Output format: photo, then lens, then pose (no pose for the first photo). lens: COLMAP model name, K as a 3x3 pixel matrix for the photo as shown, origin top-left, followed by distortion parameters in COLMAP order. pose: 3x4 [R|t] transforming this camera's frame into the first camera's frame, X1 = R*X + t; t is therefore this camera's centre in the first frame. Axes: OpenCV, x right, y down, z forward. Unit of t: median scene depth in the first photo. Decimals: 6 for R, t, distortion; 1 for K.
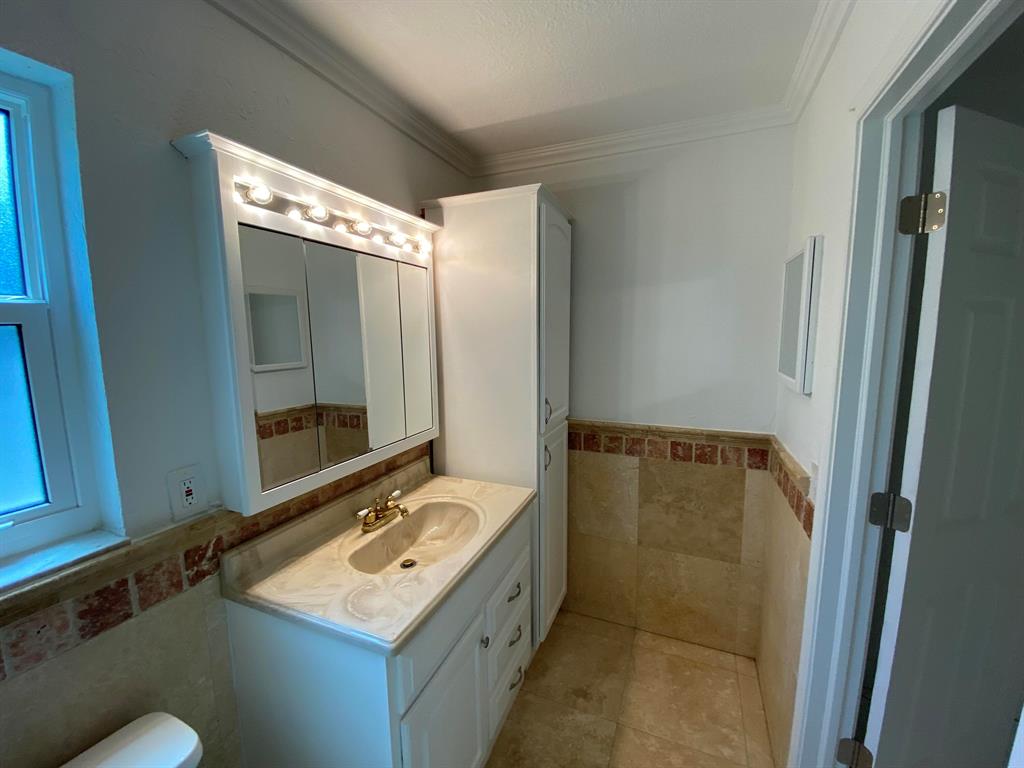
lens RADIAL K [[417.0, 0, 509.9], [0, 417.0, 383.3], [0, 0, 1]] dist [0.026577, -0.023156]
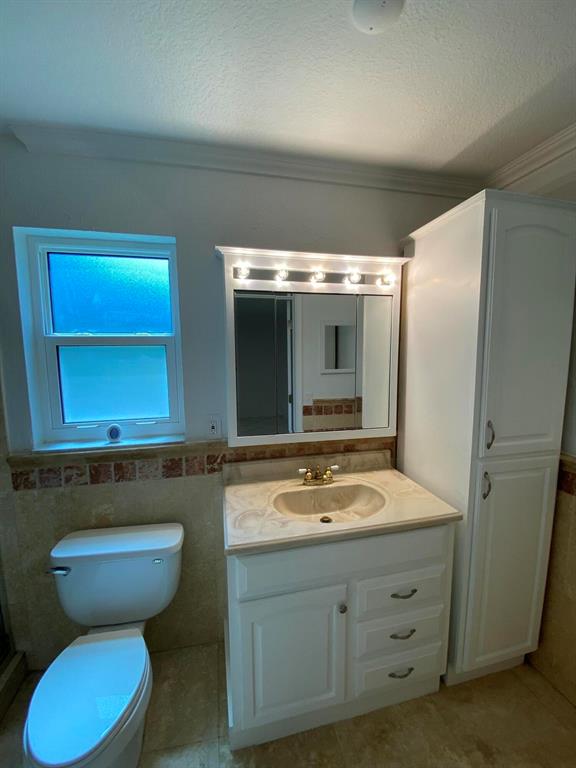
lens RADIAL K [[312.7, 0, 288.0], [0, 312.7, 384.0], [0, 0, 1]] dist [0.026577, -0.023156]
pose [[0.582471, 0.095089, -0.807270, 0.584782], [-0.100088, 0.993967, 0.044863, -0.047259], [0.806666, 0.054667, 0.588474, 0.356428]]
